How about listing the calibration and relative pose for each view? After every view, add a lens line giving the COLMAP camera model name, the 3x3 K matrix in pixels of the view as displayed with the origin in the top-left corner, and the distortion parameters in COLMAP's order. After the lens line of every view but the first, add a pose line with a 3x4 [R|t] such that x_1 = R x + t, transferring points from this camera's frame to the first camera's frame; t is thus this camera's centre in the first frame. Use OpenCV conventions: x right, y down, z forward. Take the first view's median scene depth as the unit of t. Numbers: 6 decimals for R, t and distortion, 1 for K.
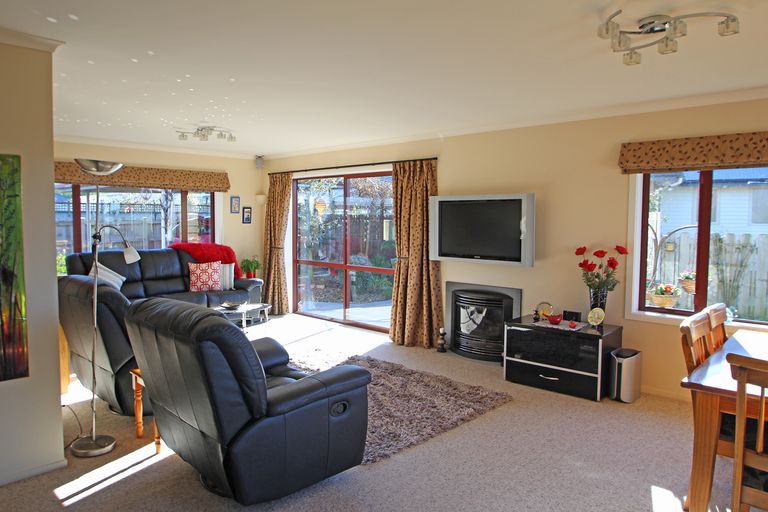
lens RADIAL K [[519.4, 0, 384.0], [0, 519.4, 256.0], [0, 0, 1]] dist [-0.018443, -0.000594]
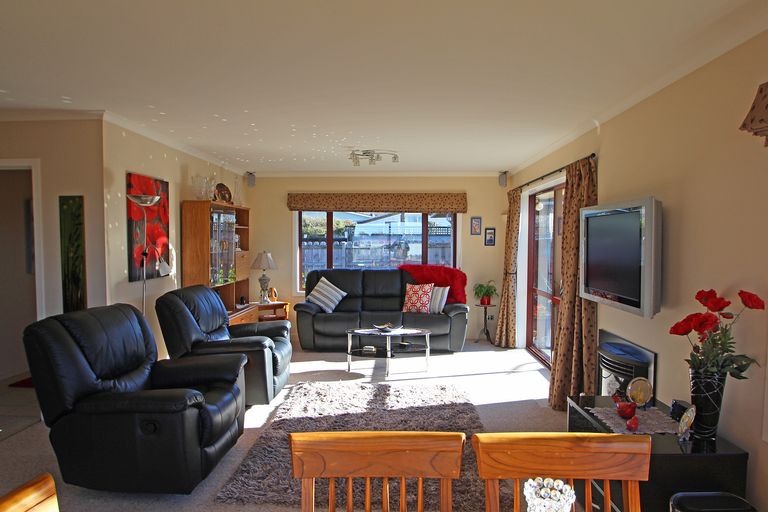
lens RADIAL K [[542.0, 0, 385.7], [0, 542.0, 276.9], [0, 0, 1]] dist [-0.004956, -0.000551]
pose [[0.669482, 0.046791, -0.741353, 0.472368], [-0.051841, 0.998524, 0.016208, -0.018276], [0.741017, 0.027582, 0.670920, 0.298829]]
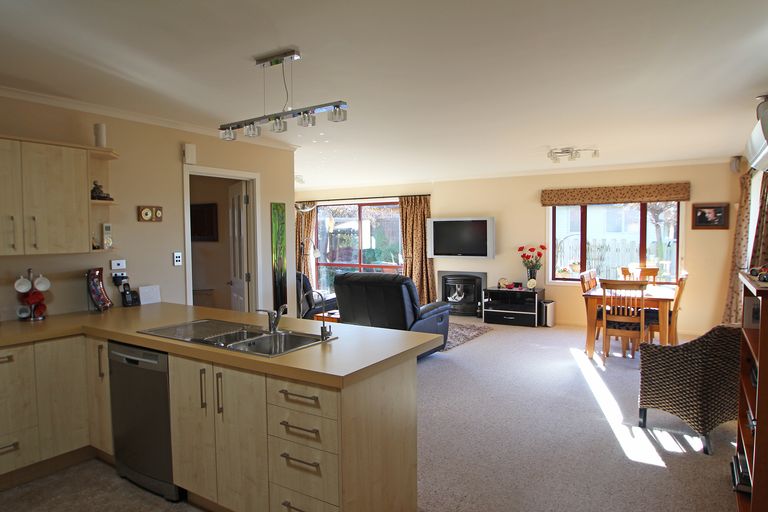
lens RADIAL K [[488.1, 0, 395.5], [0, 488.1, 260.4], [0, 0, 1]] dist [0.001496, 0.000357]
pose [[0.977439, -0.025888, 0.209625, -0.332163], [0.029123, 0.999499, -0.012357, 0.032142], [-0.209200, 0.018183, 0.977704, -0.467280]]
